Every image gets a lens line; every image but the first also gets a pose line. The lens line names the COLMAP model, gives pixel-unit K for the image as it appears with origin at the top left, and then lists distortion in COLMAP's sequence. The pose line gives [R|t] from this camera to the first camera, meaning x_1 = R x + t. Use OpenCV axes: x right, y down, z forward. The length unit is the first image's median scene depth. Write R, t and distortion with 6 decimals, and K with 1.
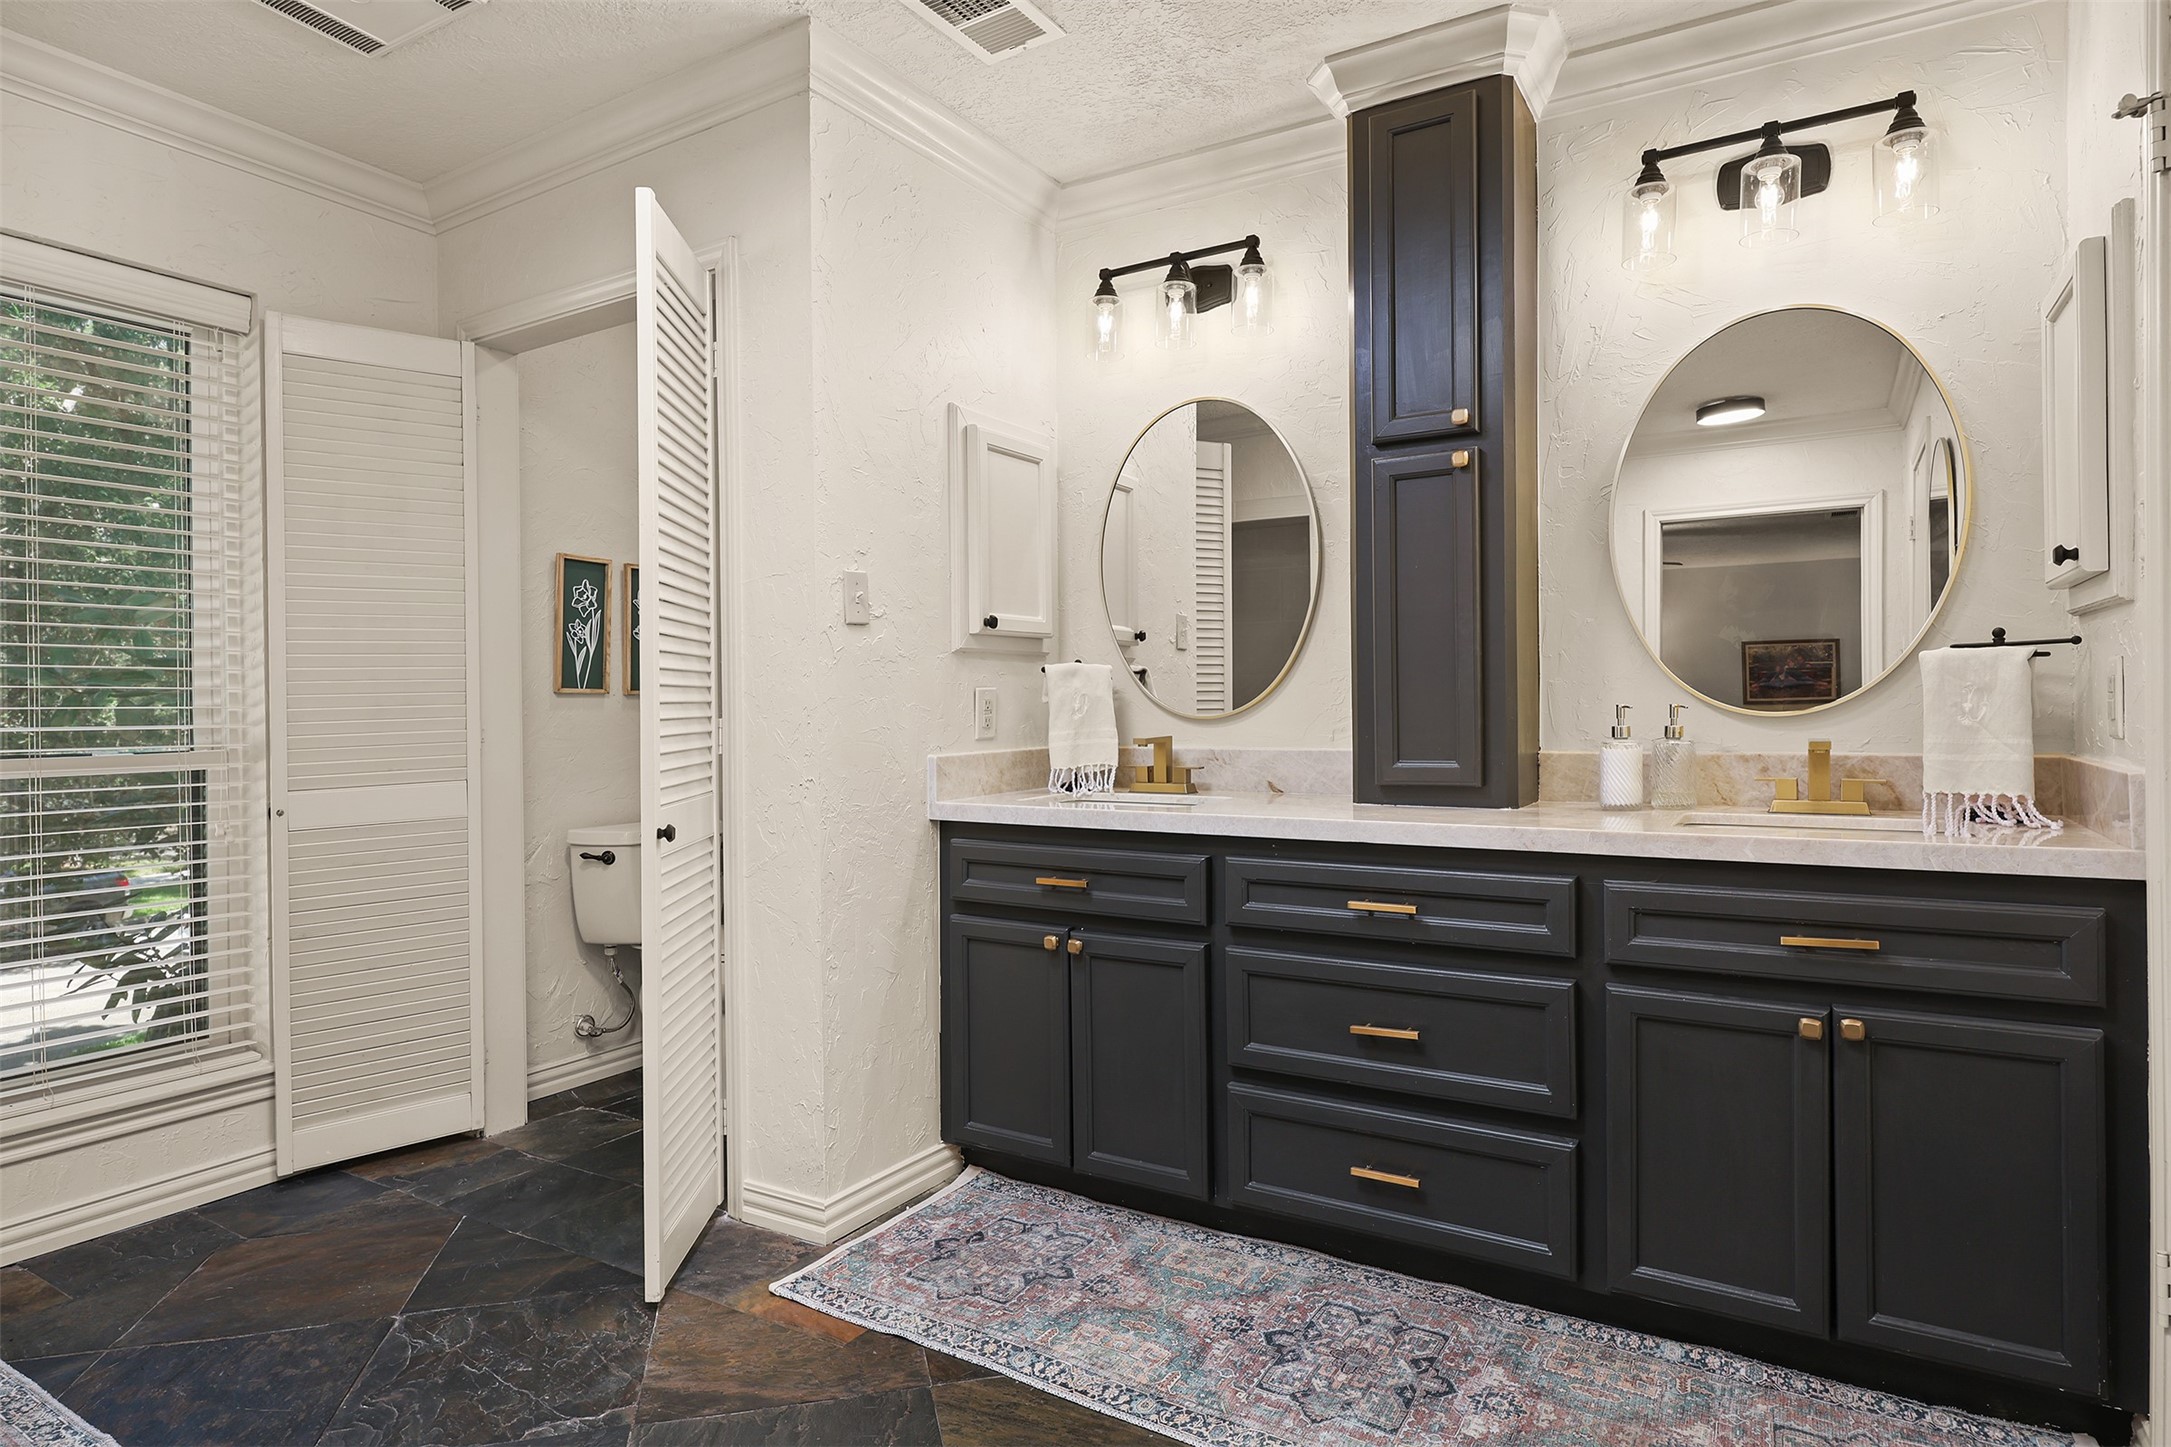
lens RADIAL K [[1224.8, 0, 1086.8], [0, 1224.8, 714.9], [0, 0, 1]] dist [0.001544, 0.000408]
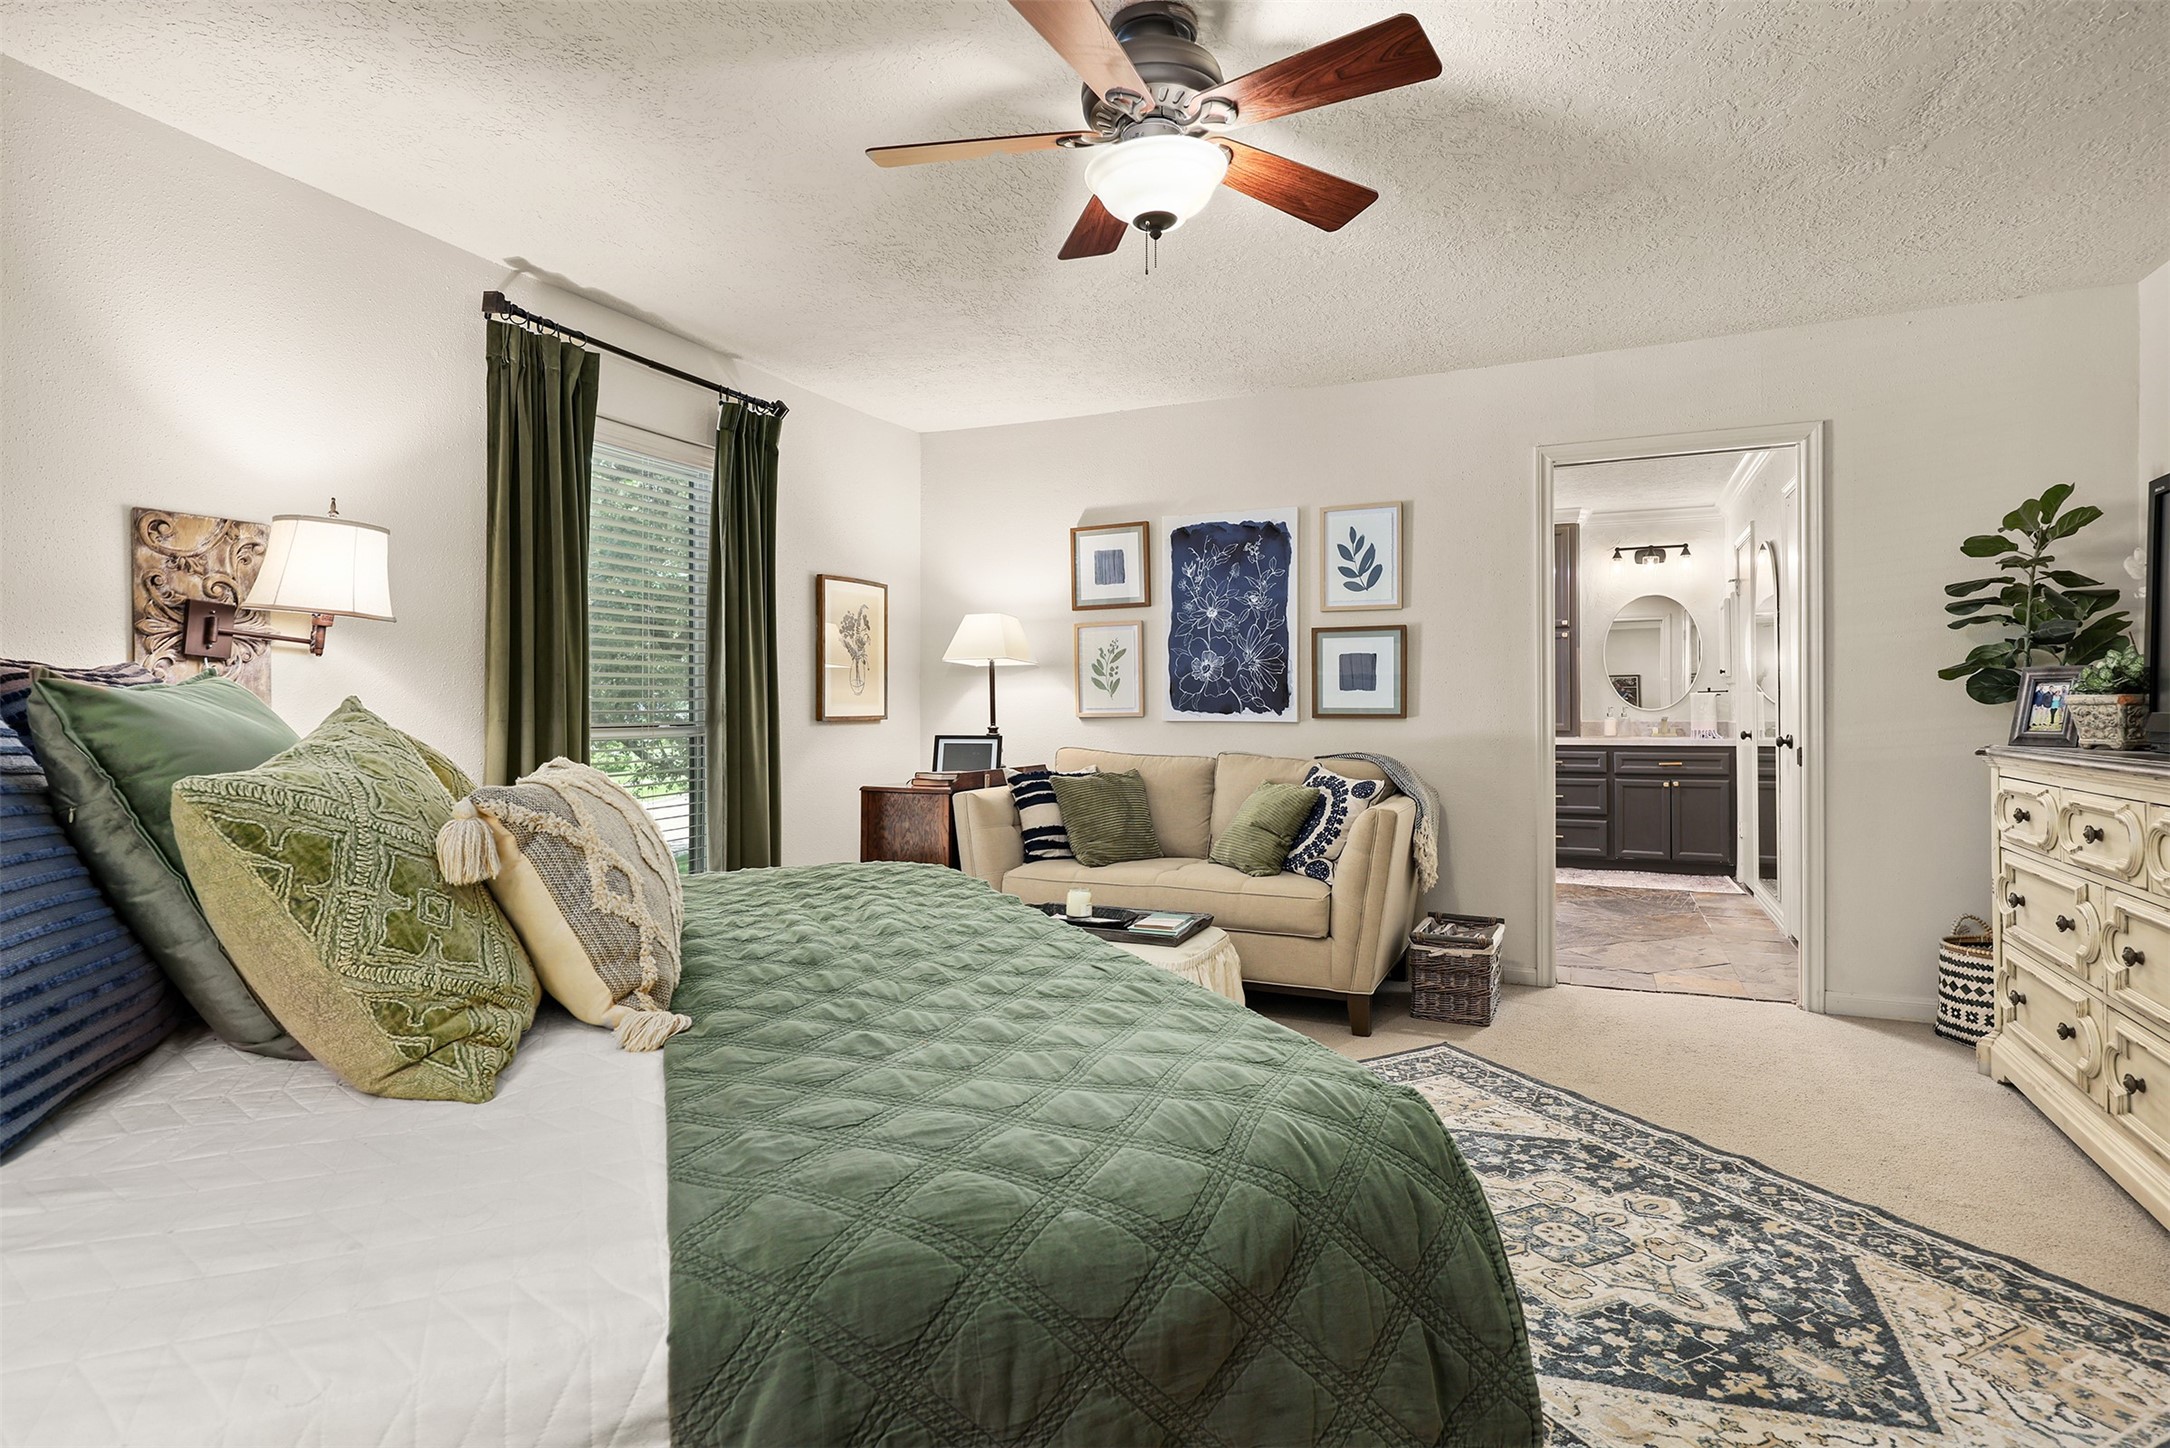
lens RADIAL K [[1126.7, 0, 1087.1], [0, 1126.7, 716.0], [0, 0, 1]] dist [-0.001183, -0.000498]
pose [[0.991580, 0.002795, 0.129468, -1.608419], [-0.002444, 0.999993, -0.002872, 0.034632], [-0.129476, 0.002531, 0.991579, -2.199200]]
